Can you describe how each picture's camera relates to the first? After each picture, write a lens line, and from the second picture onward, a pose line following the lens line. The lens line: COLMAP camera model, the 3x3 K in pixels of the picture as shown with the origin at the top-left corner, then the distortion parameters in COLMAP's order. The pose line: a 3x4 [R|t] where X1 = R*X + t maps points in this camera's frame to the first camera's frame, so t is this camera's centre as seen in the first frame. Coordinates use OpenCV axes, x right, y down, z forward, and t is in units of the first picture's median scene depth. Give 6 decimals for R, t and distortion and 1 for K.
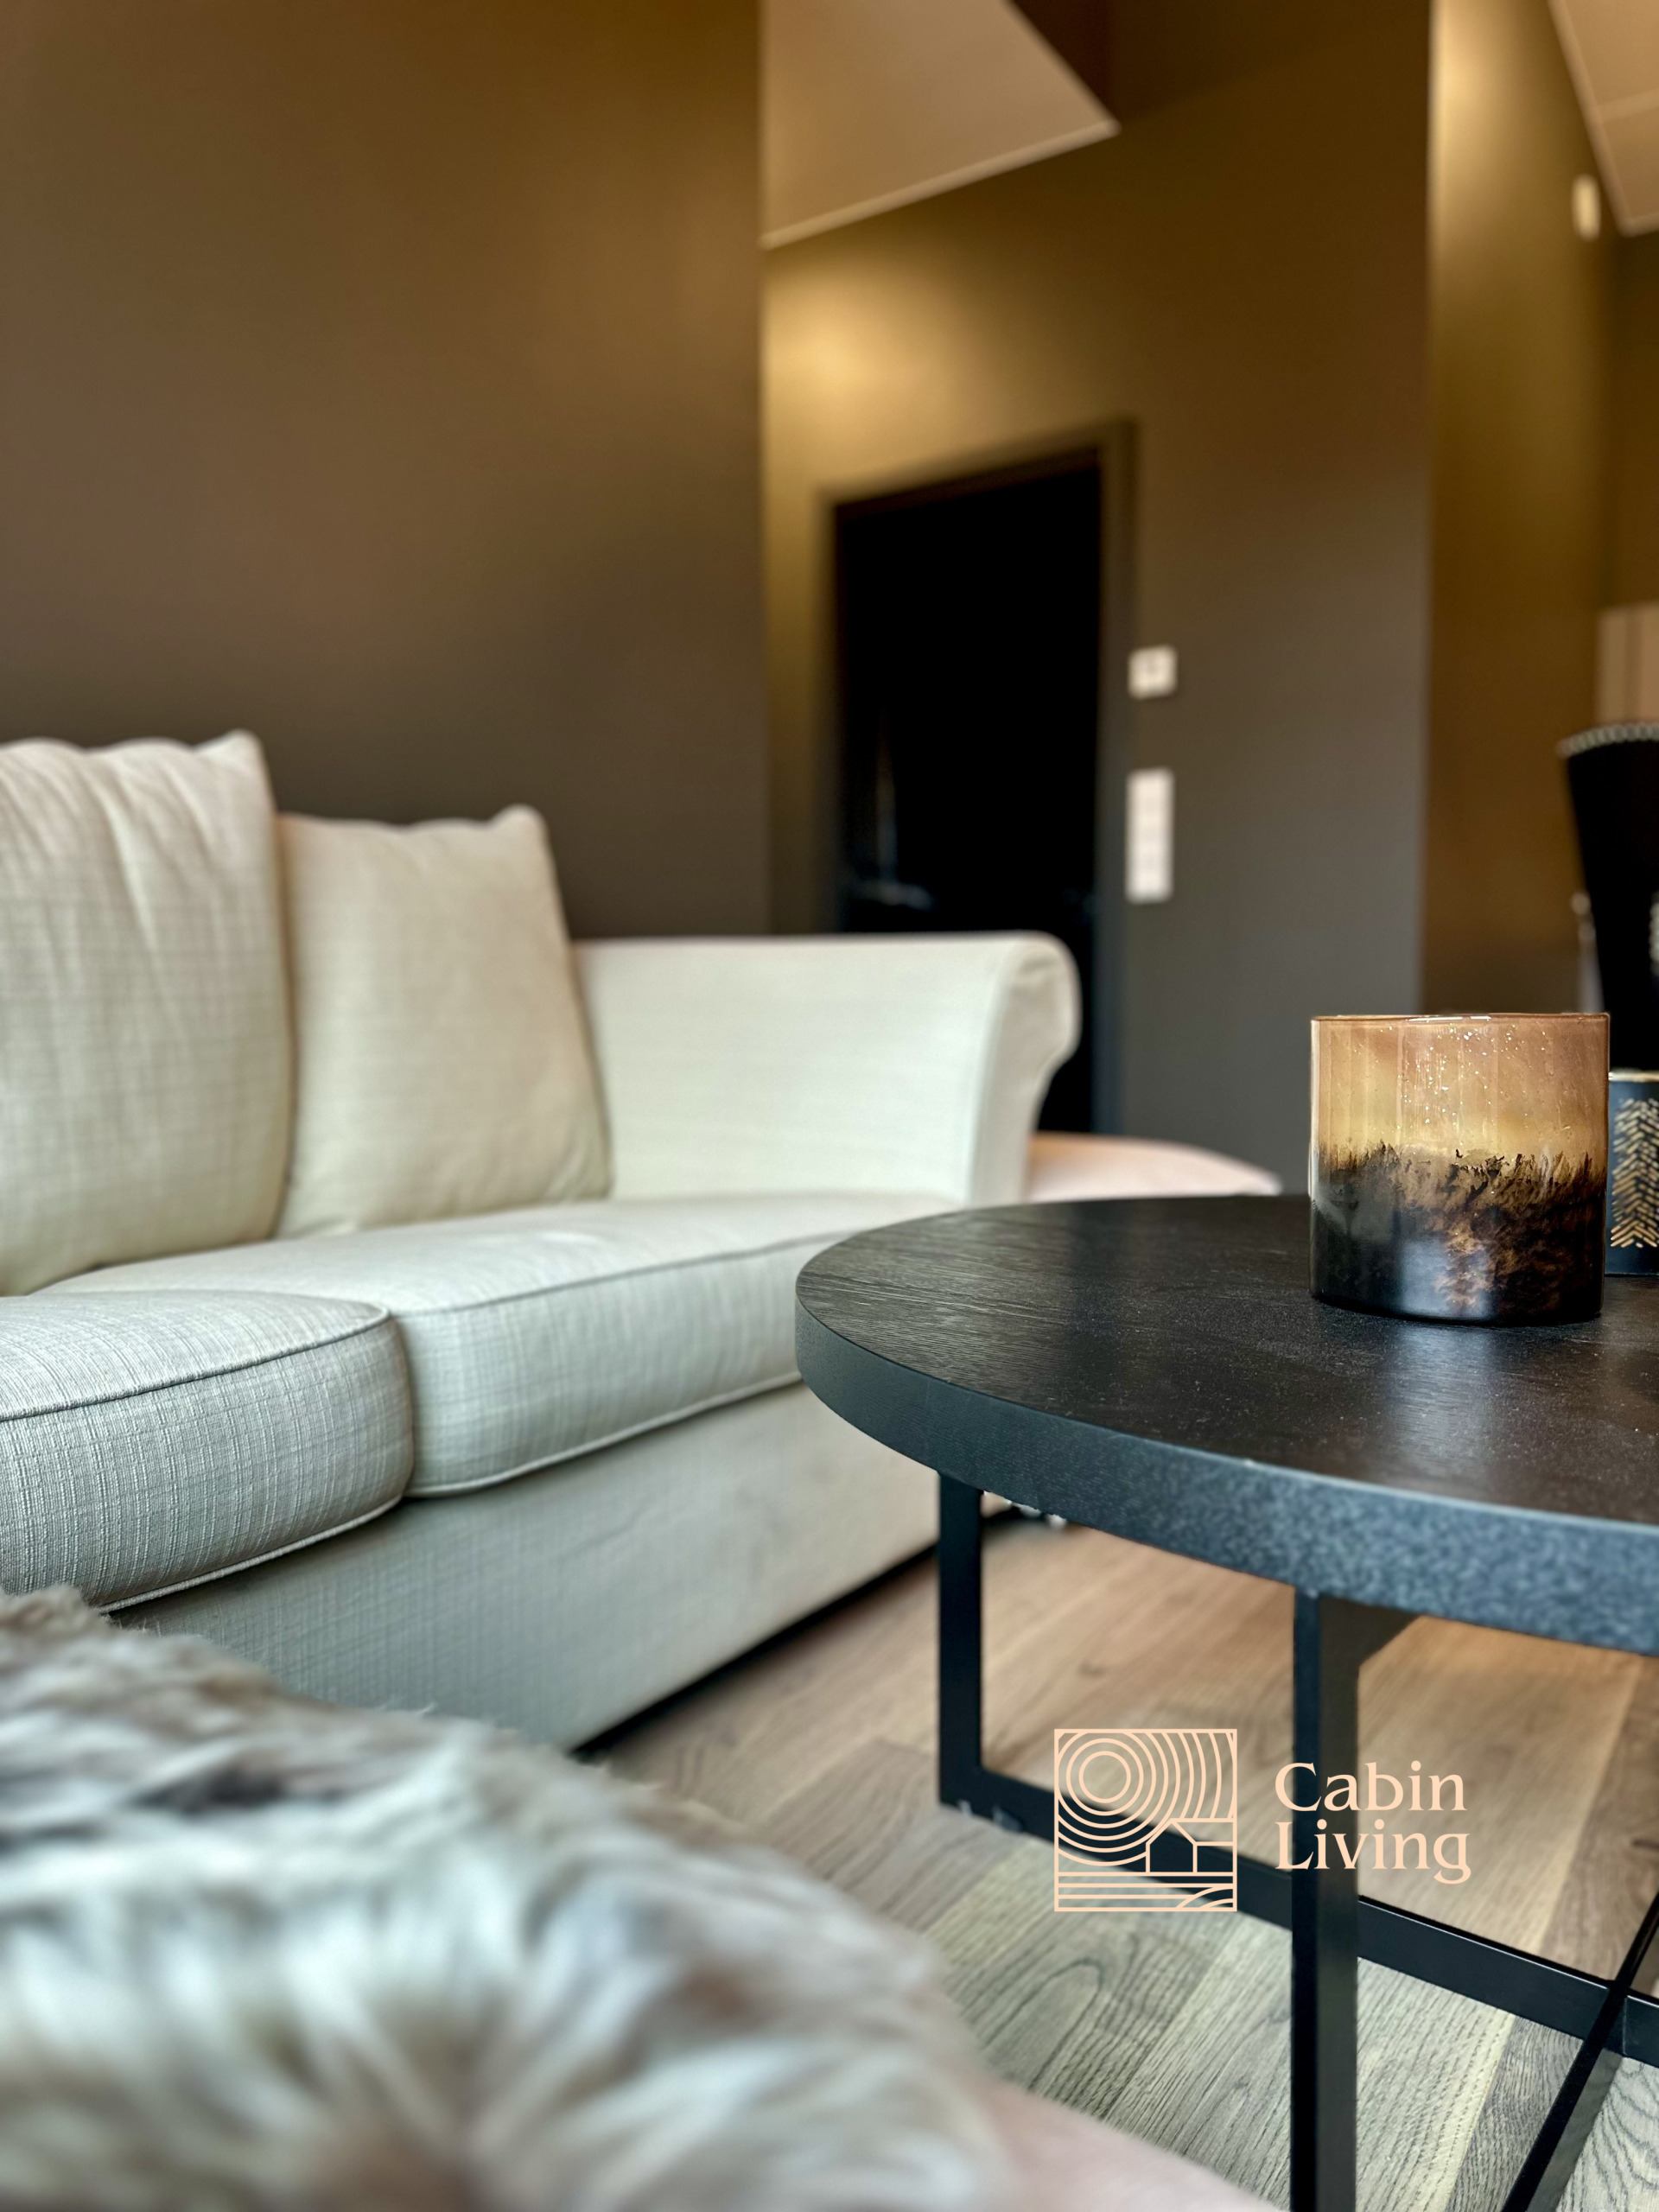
lens RADIAL K [[1578.6, 0, 834.1], [0, 1578.6, 1103.1], [0, 0, 1]] dist [0.020345, -0.004546]
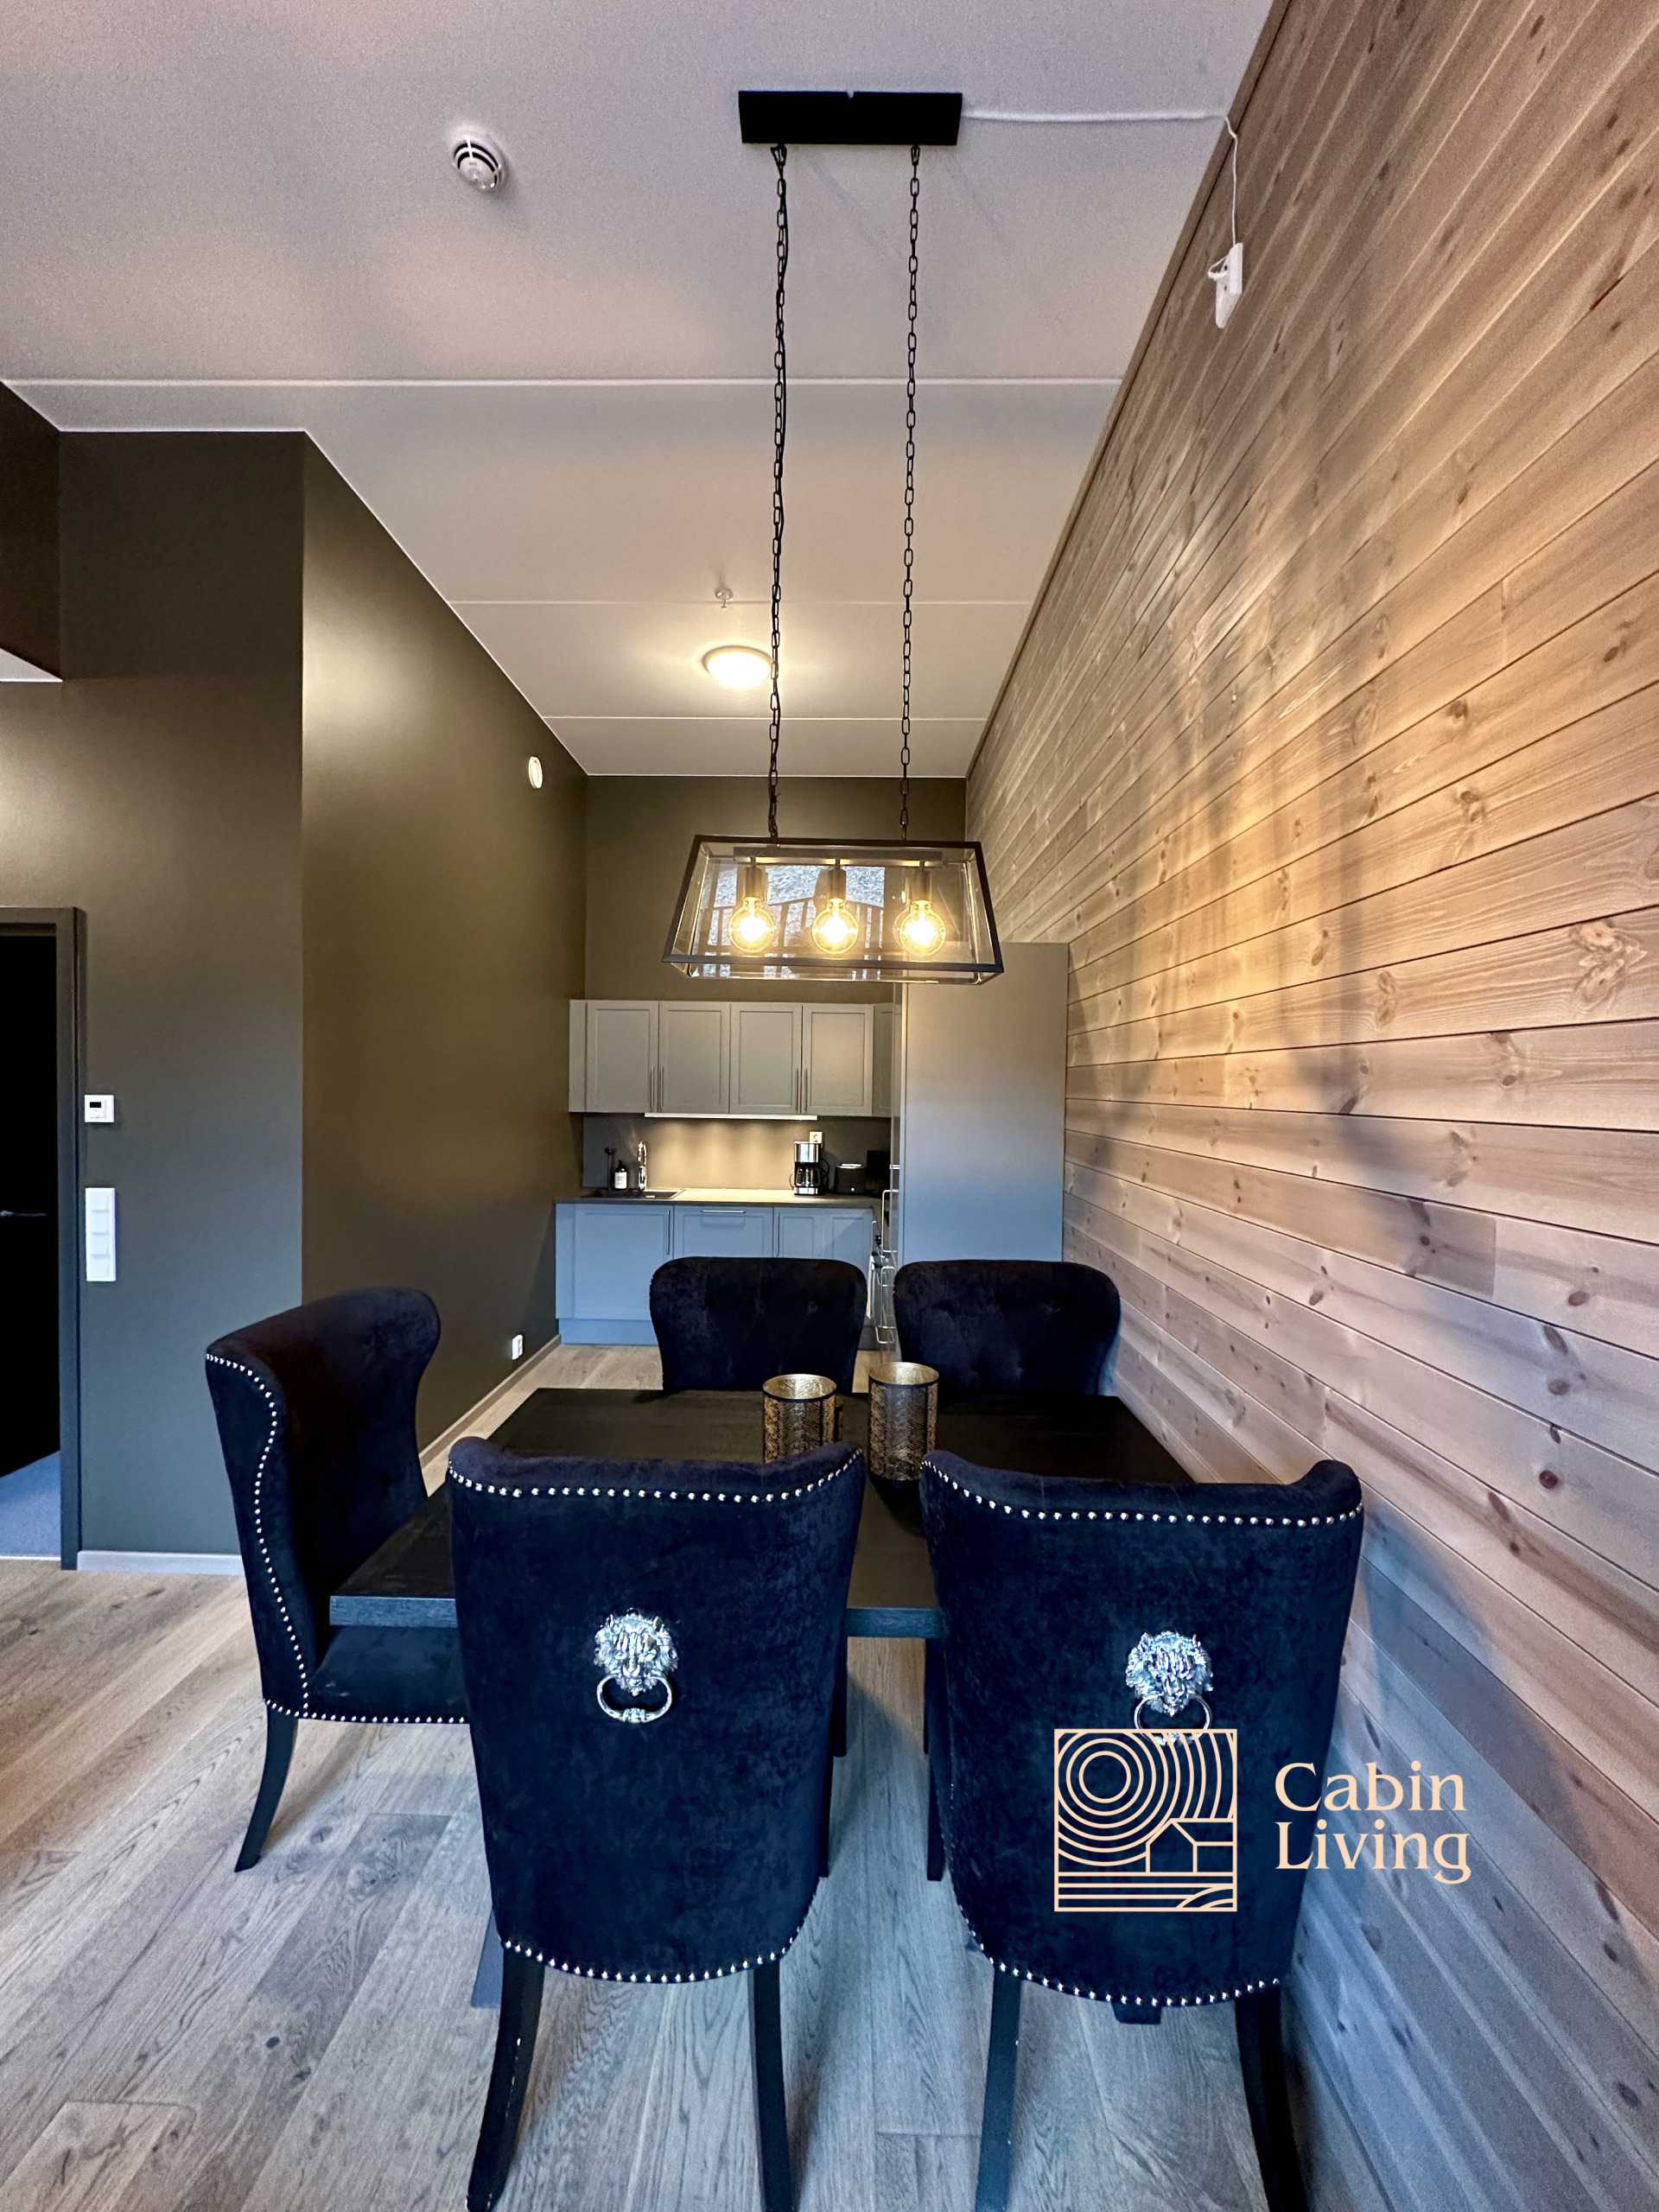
lens RADIAL K [[882.4, 0, 834.6], [0, 882.4, 1103.2], [0, 0, 1]] dist [-0.004982, 0.001275]
pose [[0.845673, -0.000290, 0.533702, 0.907787], [0.015188, 0.999608, -0.023522, -0.706852], [-0.533486, 0.027998, 0.845345, 0.265455]]
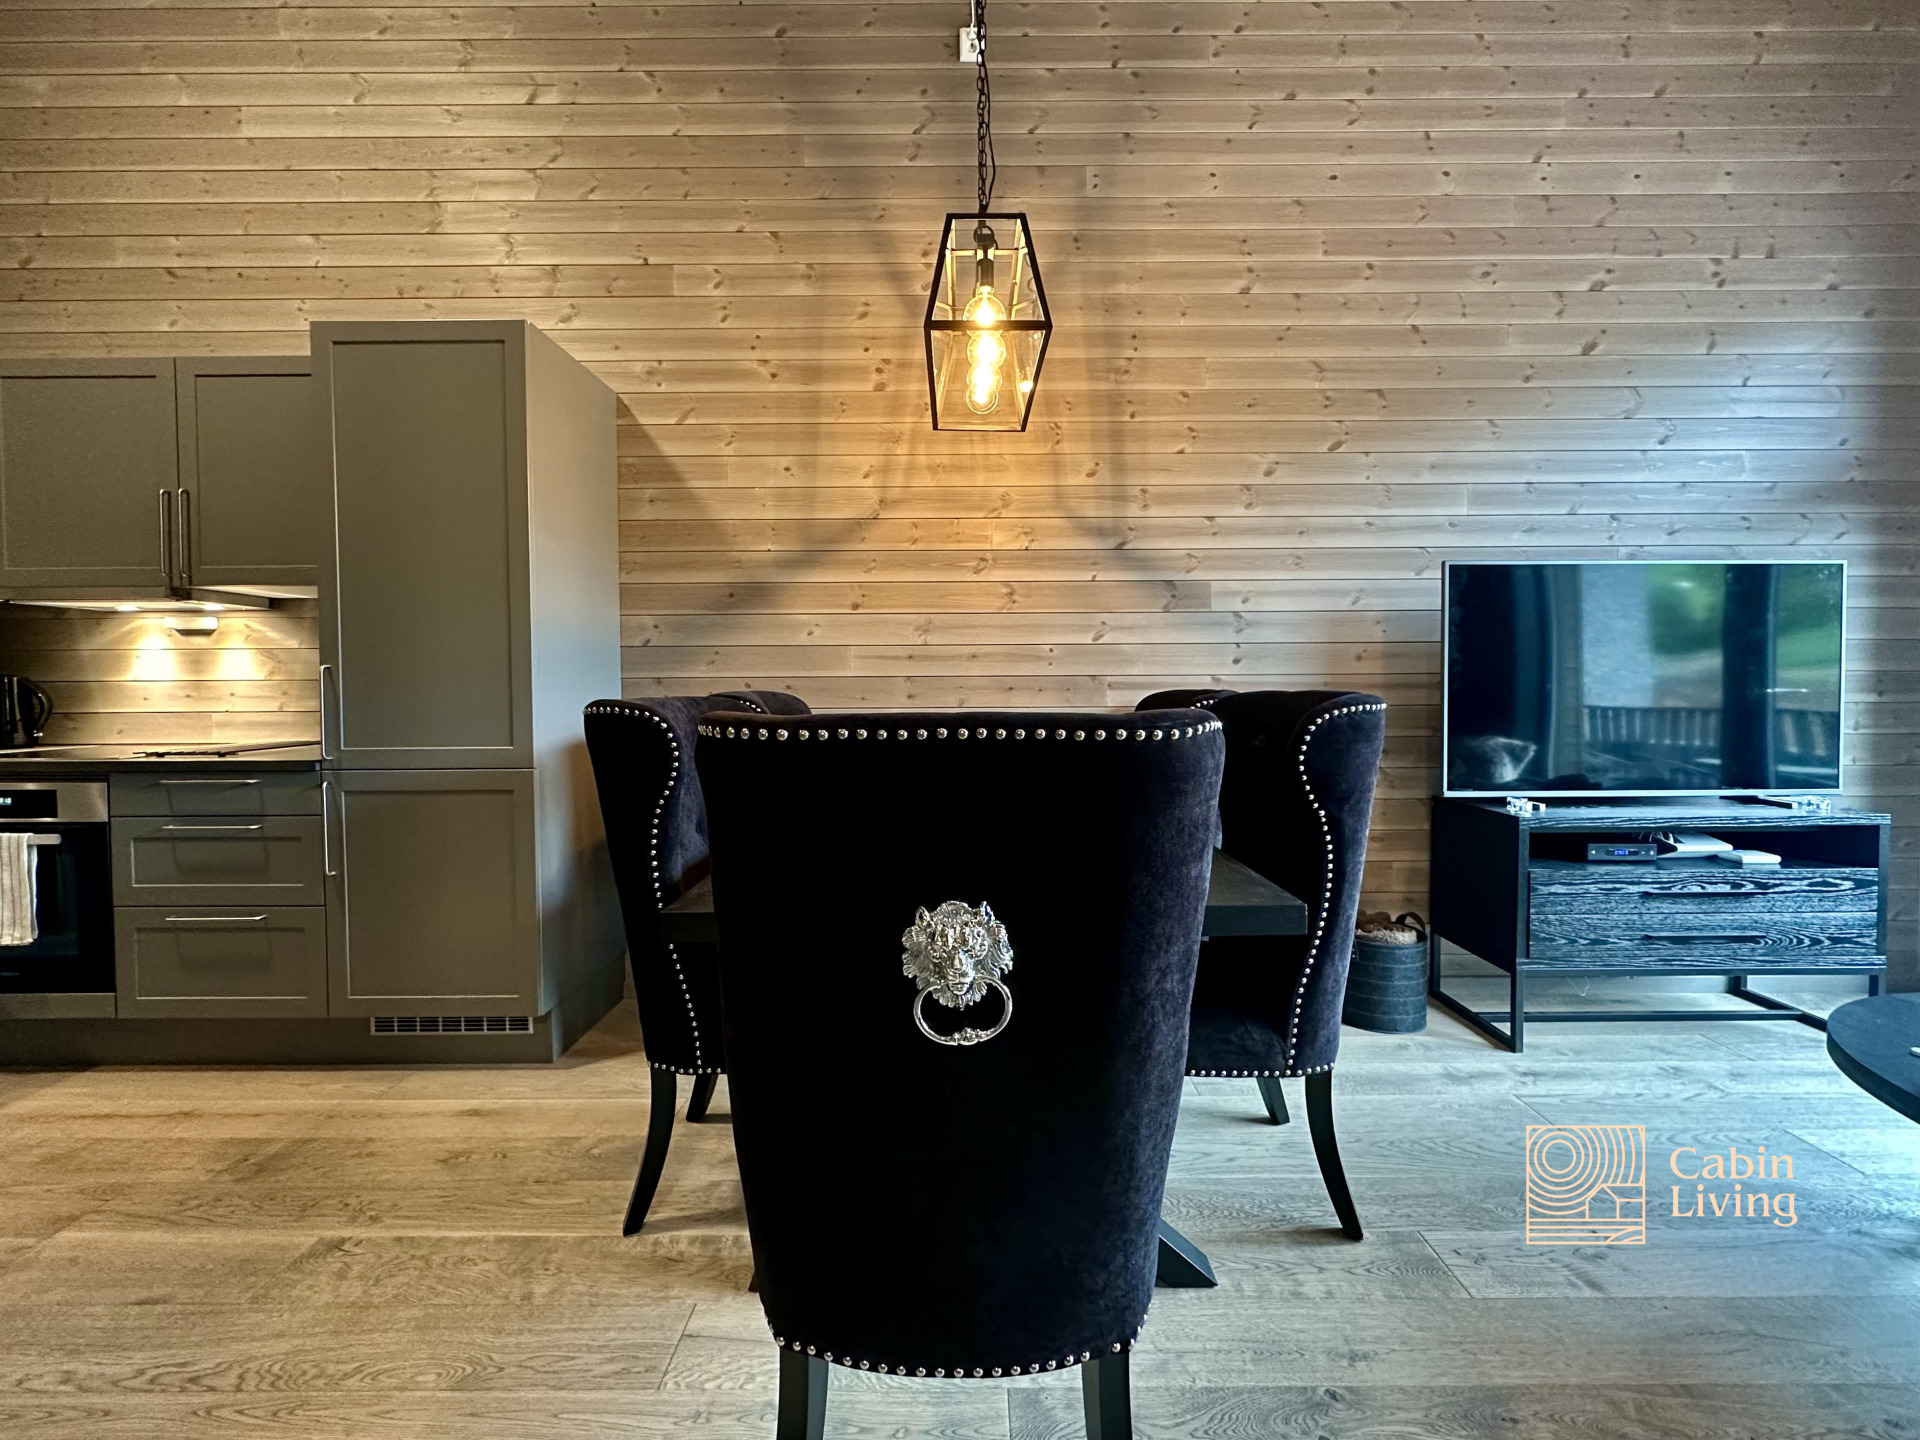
lens RADIAL K [[809.0, 0, 975.5], [0, 809.0, 704.5], [0, 0, 1]] dist [-0.001365, 0.001108]
pose [[-0.544283, -0.019320, 0.838679, 0.417392], [0.049339, 0.997267, 0.054993, -0.451410], [-0.837450, 0.071311, -0.541842, 2.209665]]
